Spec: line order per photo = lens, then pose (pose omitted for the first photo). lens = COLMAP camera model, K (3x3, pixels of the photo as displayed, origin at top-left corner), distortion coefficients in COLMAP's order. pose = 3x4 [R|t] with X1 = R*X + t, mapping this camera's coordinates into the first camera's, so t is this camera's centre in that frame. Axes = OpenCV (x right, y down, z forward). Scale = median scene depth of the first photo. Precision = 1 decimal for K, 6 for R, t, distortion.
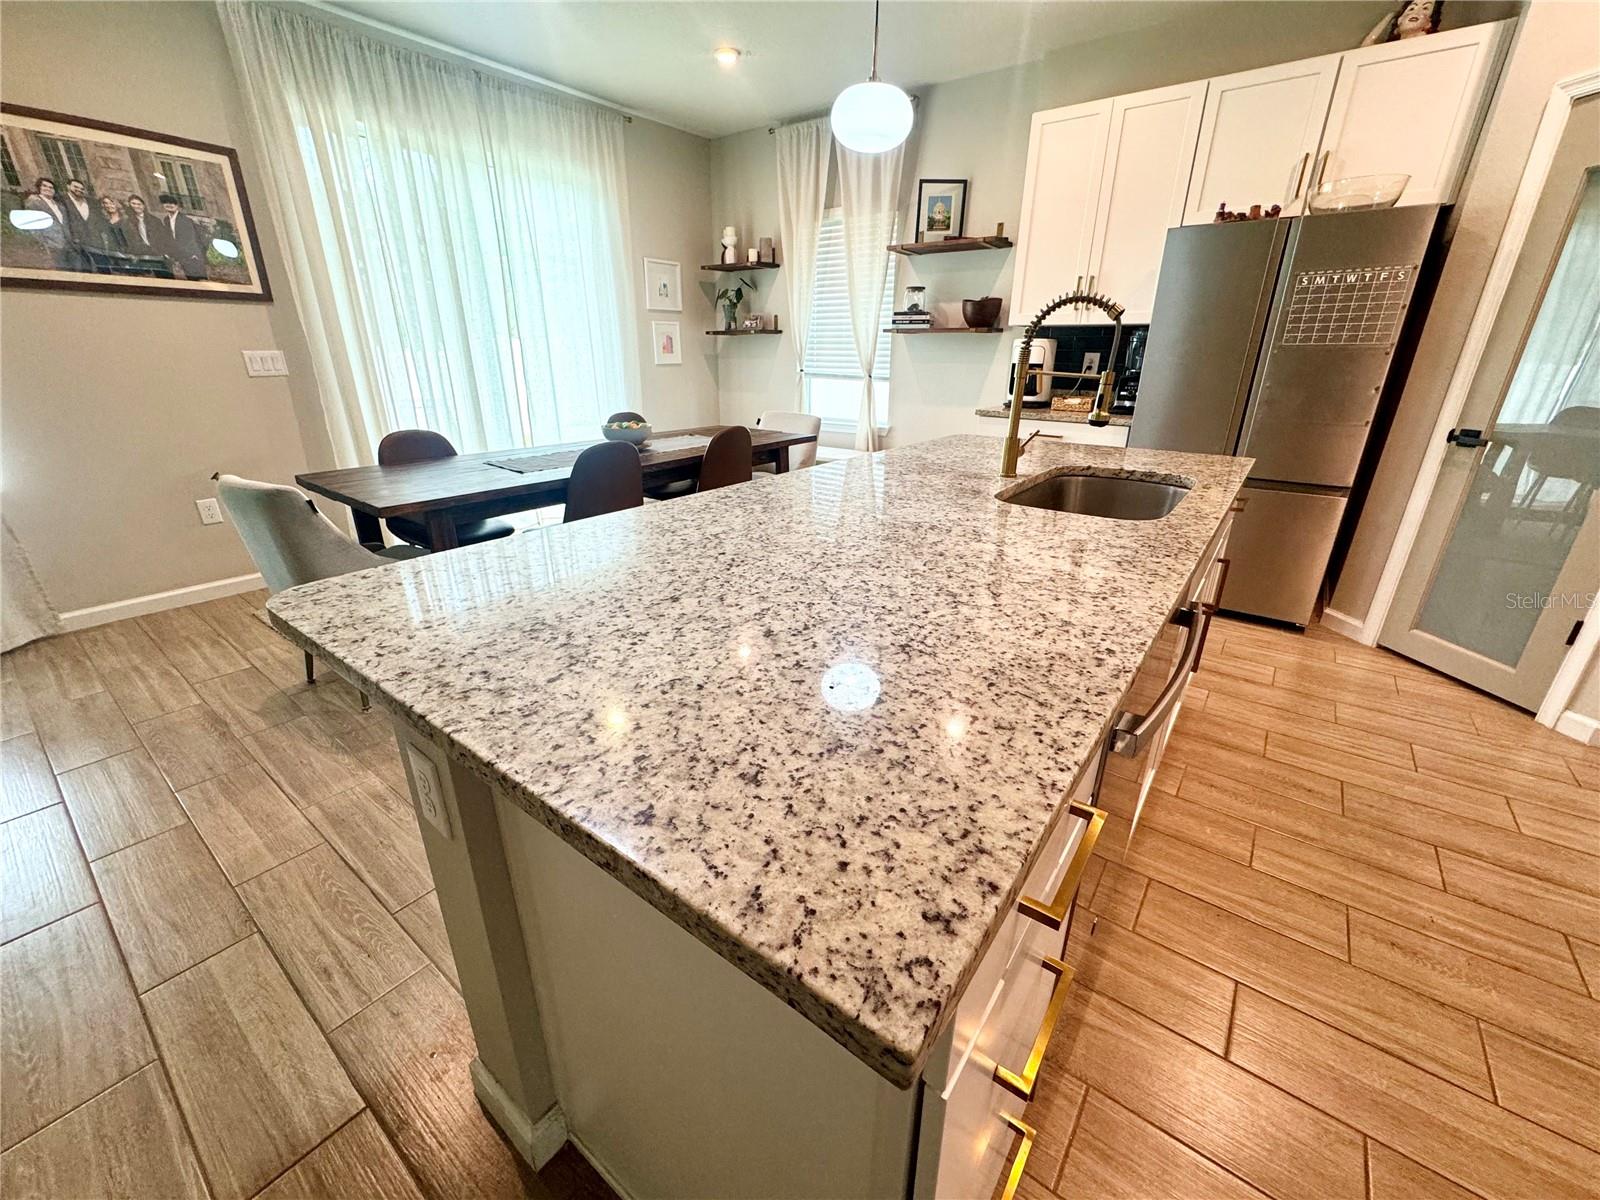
lens RADIAL K [[639.3, 0, 798.4], [0, 639.3, 599.9], [0, 0, 1]] dist [-0.002128, 0.000169]
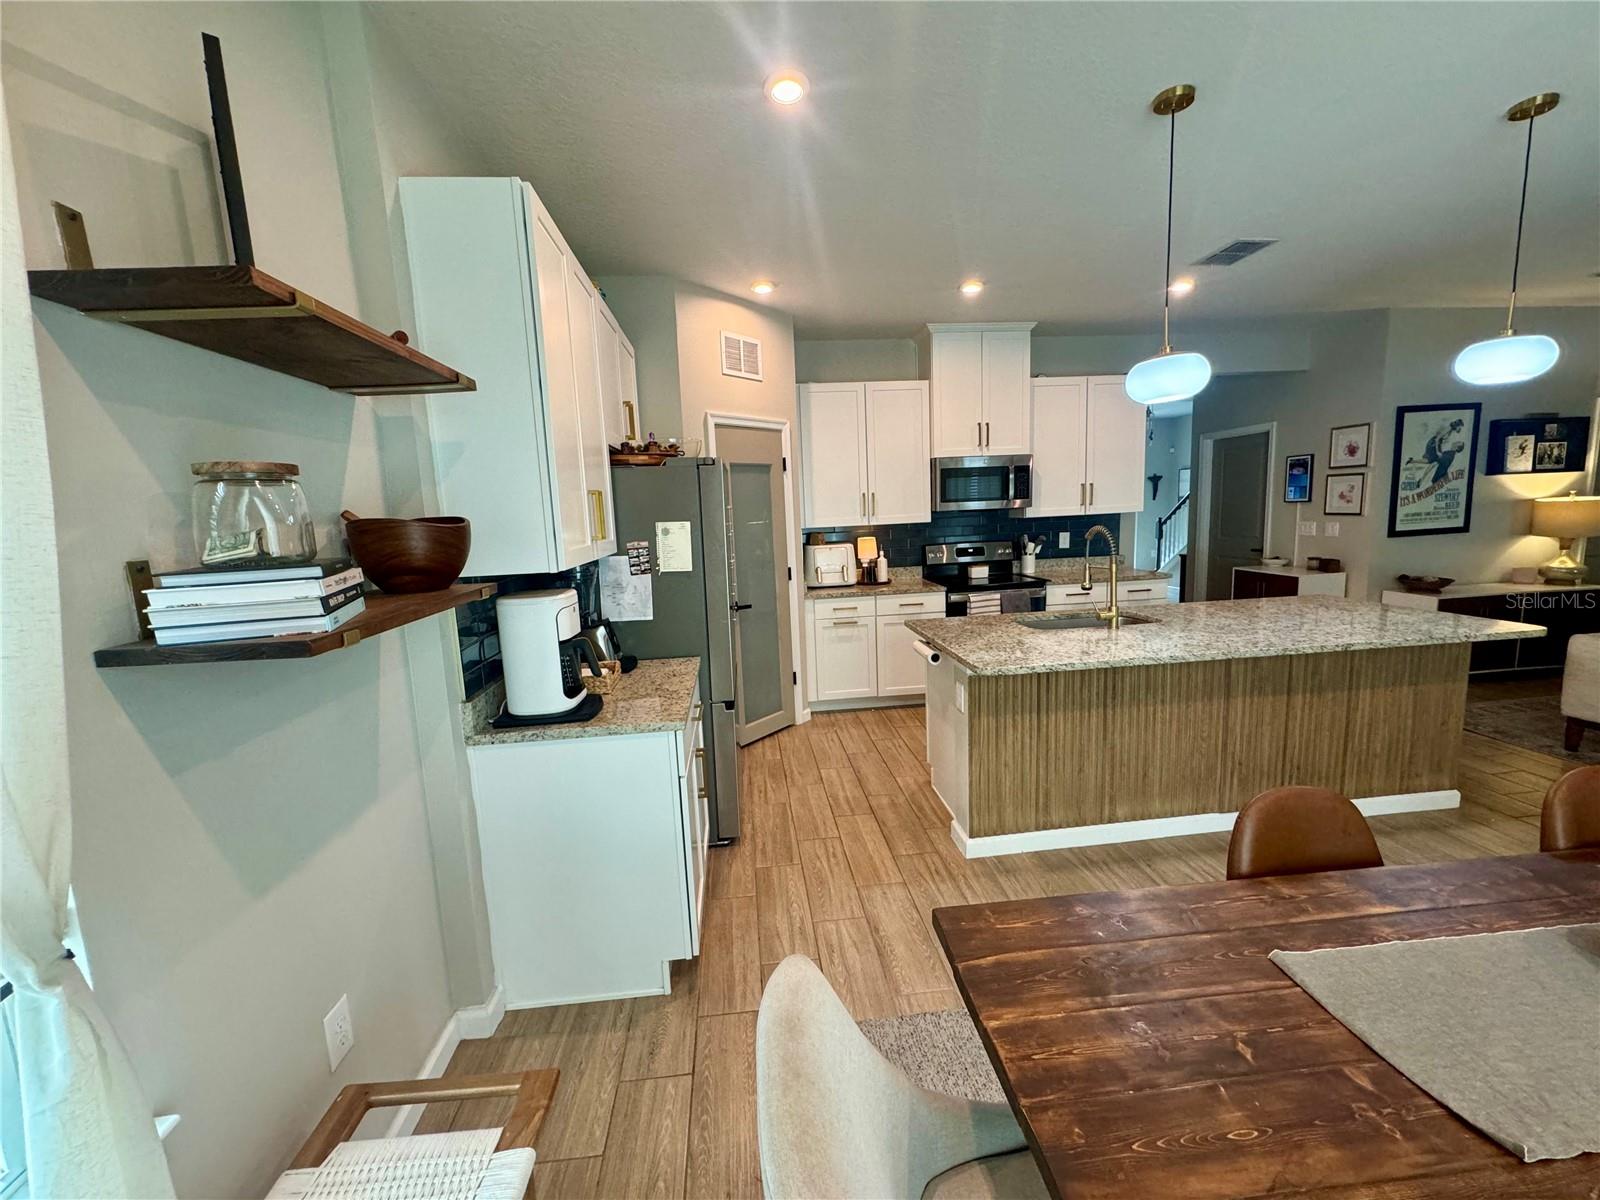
lens RADIAL K [[639.3, 0, 802.3], [0, 639.3, 601.7], [0, 0, 1]] dist [-0.002128, 0.000169]
pose [[-0.682156, -0.083209, 0.726457, -0.203014], [0.304639, 0.870832, 0.385808, -0.717122], [-0.664724, 0.484488, -0.568694, 1.543987]]
